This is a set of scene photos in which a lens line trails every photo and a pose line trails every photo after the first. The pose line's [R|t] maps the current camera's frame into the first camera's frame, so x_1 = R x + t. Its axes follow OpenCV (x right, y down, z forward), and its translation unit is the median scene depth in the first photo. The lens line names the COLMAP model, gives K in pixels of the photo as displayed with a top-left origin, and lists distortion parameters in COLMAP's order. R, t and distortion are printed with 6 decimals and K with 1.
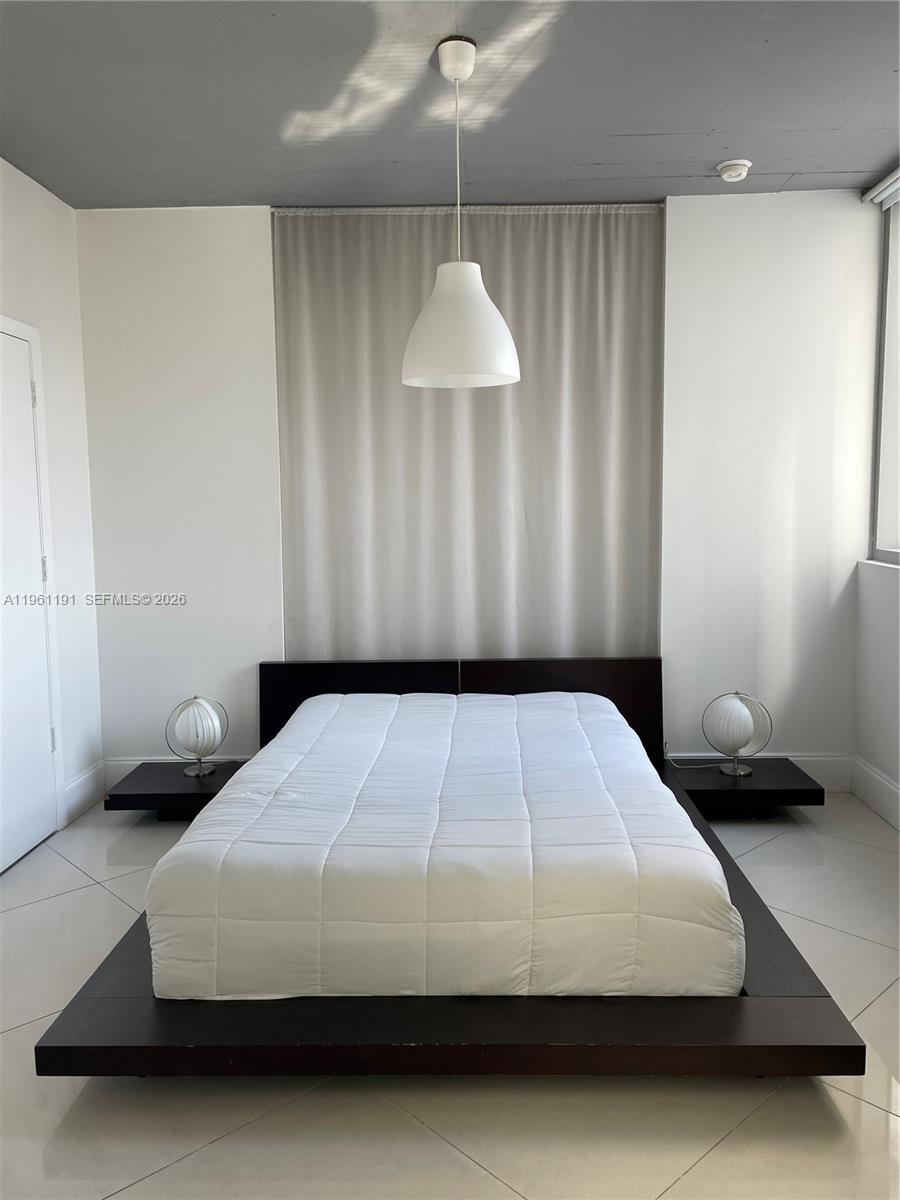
lens RADIAL K [[909.2, 0, 458.3], [0, 909.2, 594.2], [0, 0, 1]] dist [0.095384, -0.112468]
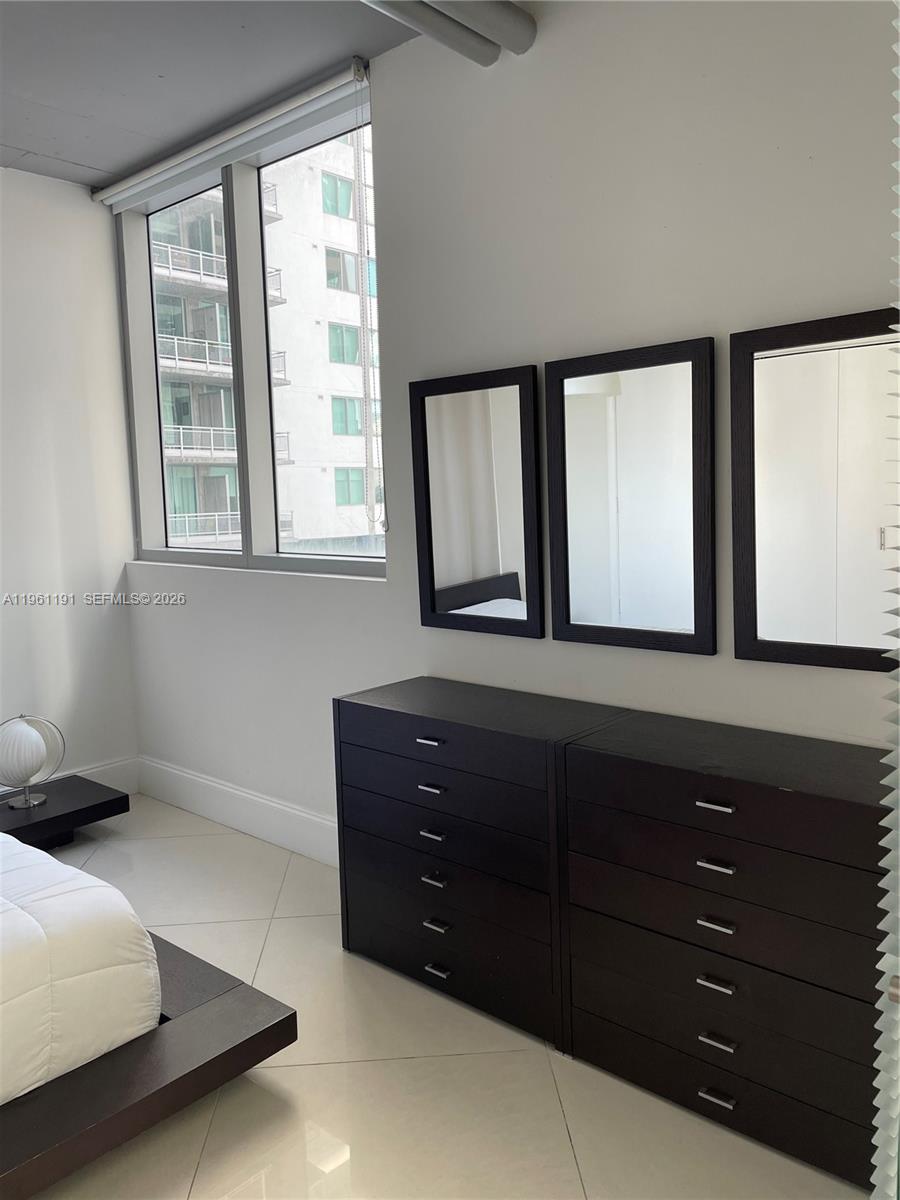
lens RADIAL K [[909.2, 0, 458.3], [0, 909.2, 594.2], [0, 0, 1]] dist [0.095384, -0.112468]
pose [[0.640817, -0.087572, 0.762683, -0.121464], [0.096908, 0.994753, 0.032795, 0.000753], [-0.761553, 0.052895, 0.645941, 0.098232]]
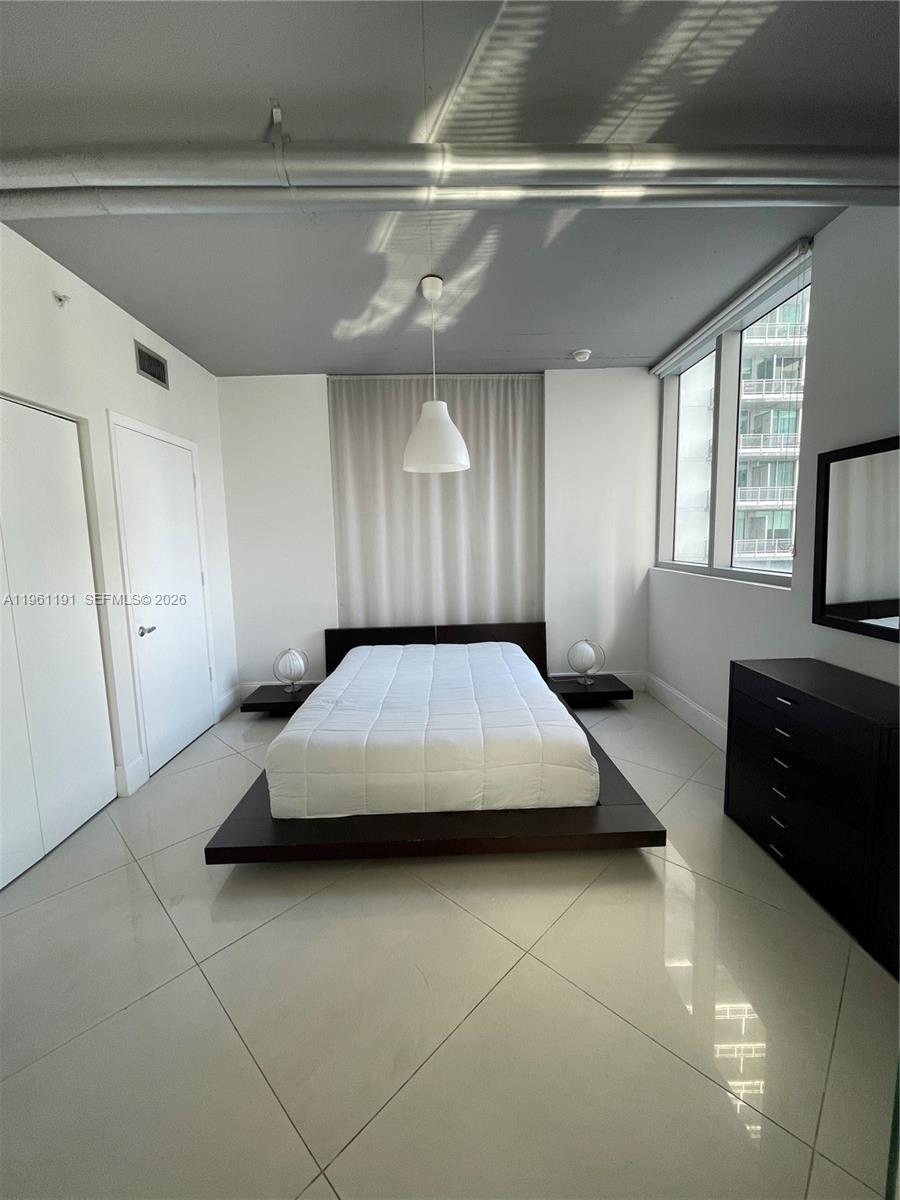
lens RADIAL K [[487.3, 0, 450.0], [0, 487.3, 600.0], [0, 0, 1]] dist [0.001235, 0.000085]
pose [[0.998921, -0.016587, 0.043386, -0.013995], [0.015697, 0.999661, 0.020766, 0.002301], [-0.043715, -0.020063, 0.998843, 0.039734]]
